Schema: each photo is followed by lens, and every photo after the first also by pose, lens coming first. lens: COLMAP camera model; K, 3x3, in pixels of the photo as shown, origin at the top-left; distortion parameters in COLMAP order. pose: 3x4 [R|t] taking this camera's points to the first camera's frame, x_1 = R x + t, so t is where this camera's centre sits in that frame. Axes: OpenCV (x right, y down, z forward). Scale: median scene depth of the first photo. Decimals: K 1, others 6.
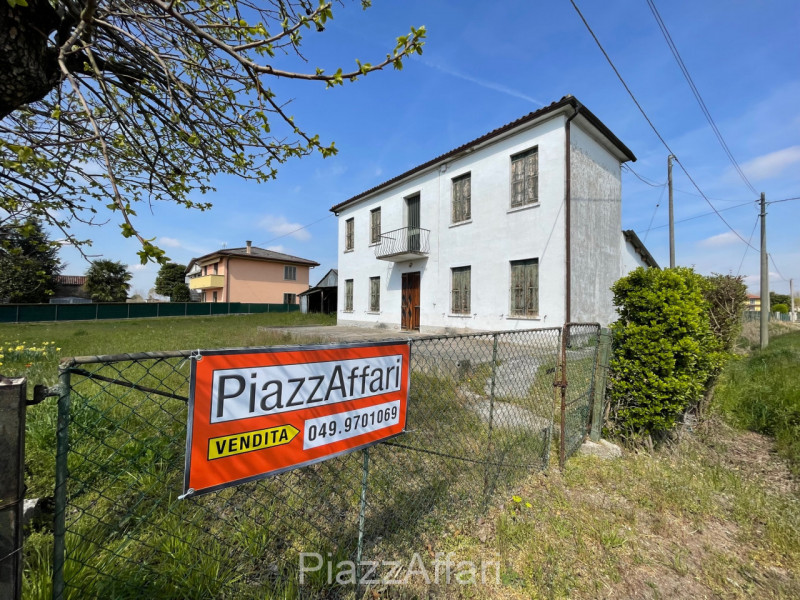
lens RADIAL K [[323.9, 0, 396.1], [0, 323.9, 303.3], [0, 0, 1]] dist [-0.001434, -0.000890]
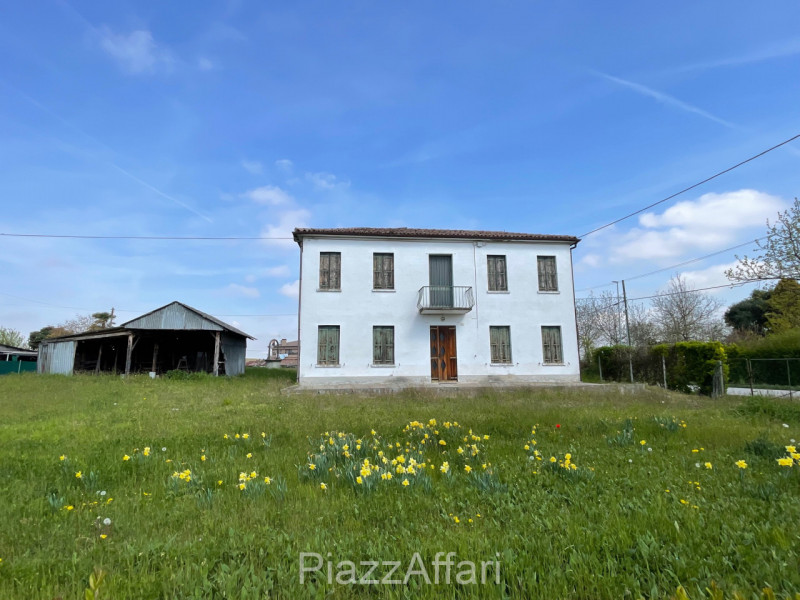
lens RADIAL K [[411.4, 0, 407.8], [0, 411.4, 298.6], [0, 0, 1]] dist [-0.000829, -0.001383]
pose [[0.559350, 0.106691, 0.822037, -1.176899], [0.001866, 0.991518, -0.129957, -0.008954], [-0.828929, 0.074226, 0.554406, 0.348470]]
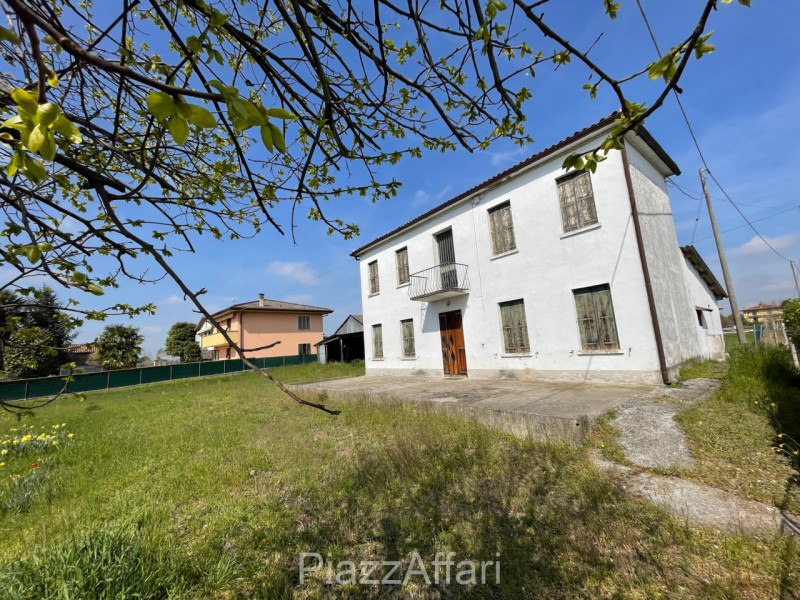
lens RADIAL K [[323.9, 0, 396.0], [0, 323.9, 302.9], [0, 0, 1]] dist [-0.001434, -0.000890]
pose [[0.996331, -0.084953, -0.010362, -0.097120], [0.082980, 0.988555, -0.125989, -0.016968], [0.020947, 0.124667, 0.991977, 0.082307]]
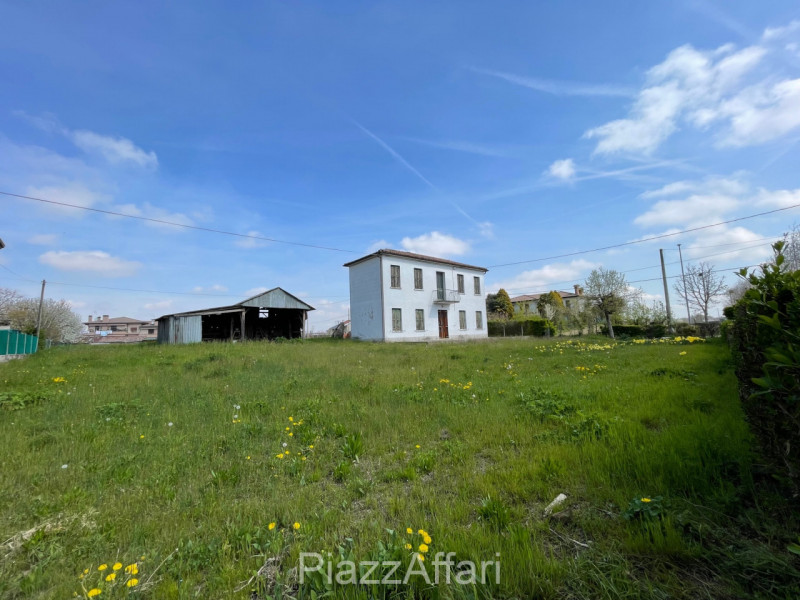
lens RADIAL K [[323.9, 0, 398.4], [0, 323.9, 306.3], [0, 0, 1]] dist [-0.001434, -0.000890]
pose [[-0.001256, 0.064087, 0.997944, -2.043740], [0.011234, 0.997882, -0.064069, 0.009248], [-0.999936, 0.011131, -0.001973, 1.320136]]
